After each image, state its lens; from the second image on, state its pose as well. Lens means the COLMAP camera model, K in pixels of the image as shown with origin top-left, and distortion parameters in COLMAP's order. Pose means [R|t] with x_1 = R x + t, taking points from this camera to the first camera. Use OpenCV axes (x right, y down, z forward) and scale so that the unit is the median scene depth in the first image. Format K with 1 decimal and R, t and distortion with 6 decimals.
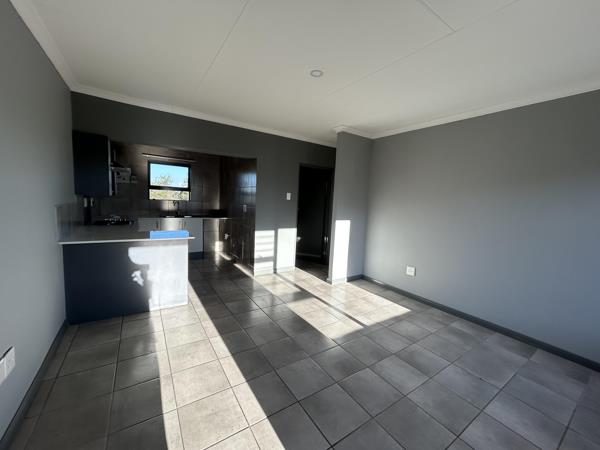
lens RADIAL K [[241.9, 0, 301.7], [0, 241.9, 224.4], [0, 0, 1]] dist [0.000181, 0.000015]
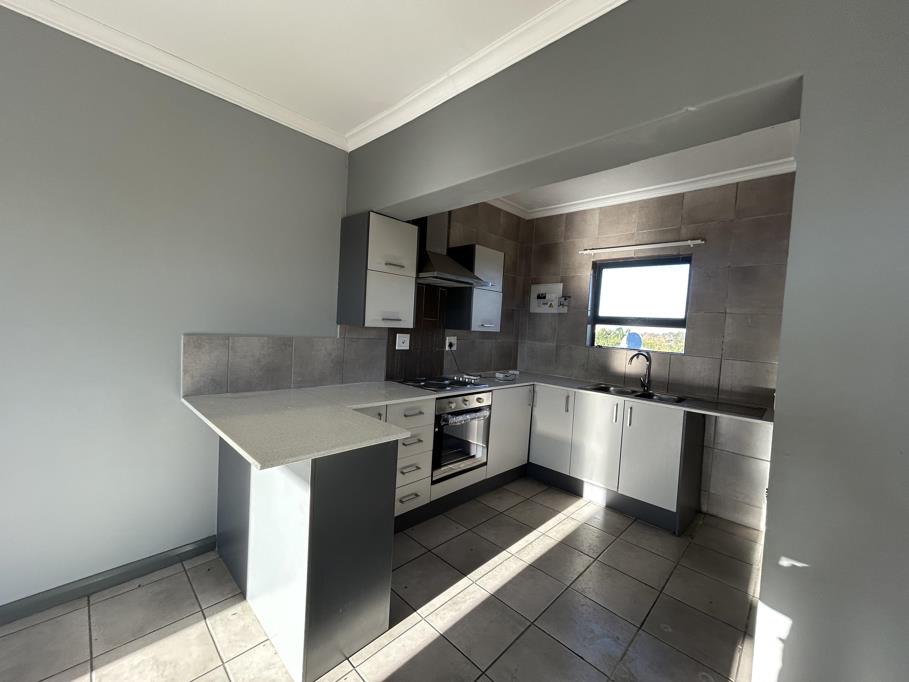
lens RADIAL K [[366.5, 0, 457.1], [0, 366.5, 340.1], [0, 0, 1]] dist [0.000181, 0.000015]
pose [[0.225248, 0.003665, -0.974295, -0.008831], [-0.147378, 0.988614, -0.030353, -0.064896], [0.963090, 0.150427, 0.223224, 0.691029]]
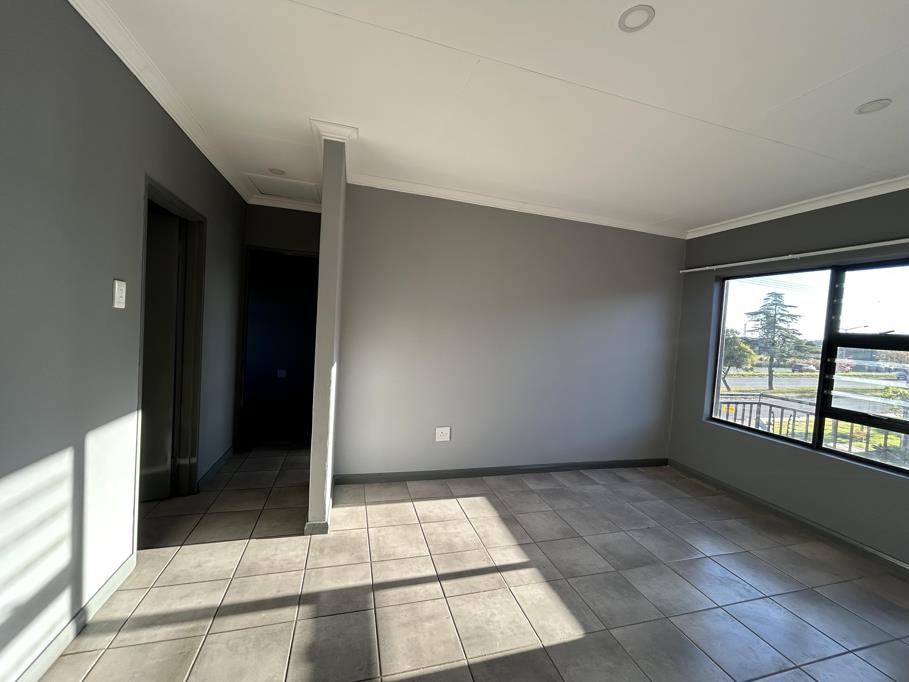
lens RADIAL K [[366.5, 0, 457.1], [0, 366.5, 340.1], [0, 0, 1]] dist [0.000181, 0.000015]
pose [[0.299069, -0.069533, 0.951695, -0.314850], [0.051405, 0.997067, 0.056695, -0.073181], [-0.952846, 0.031966, 0.301766, 0.553487]]
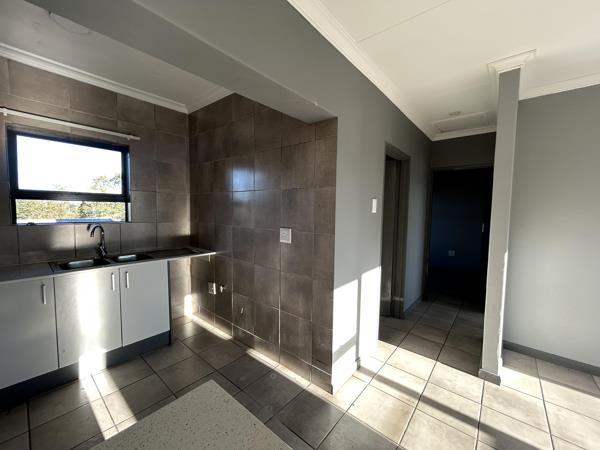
lens RADIAL K [[241.9, 0, 301.7], [0, 241.9, 224.4], [0, 0, 1]] dist [0.000181, 0.000015]
pose [[0.959970, -0.051982, 0.275237, -0.334584], [0.060929, 0.997852, -0.024051, -0.075845], [-0.273396, 0.039858, 0.961075, 0.567181]]
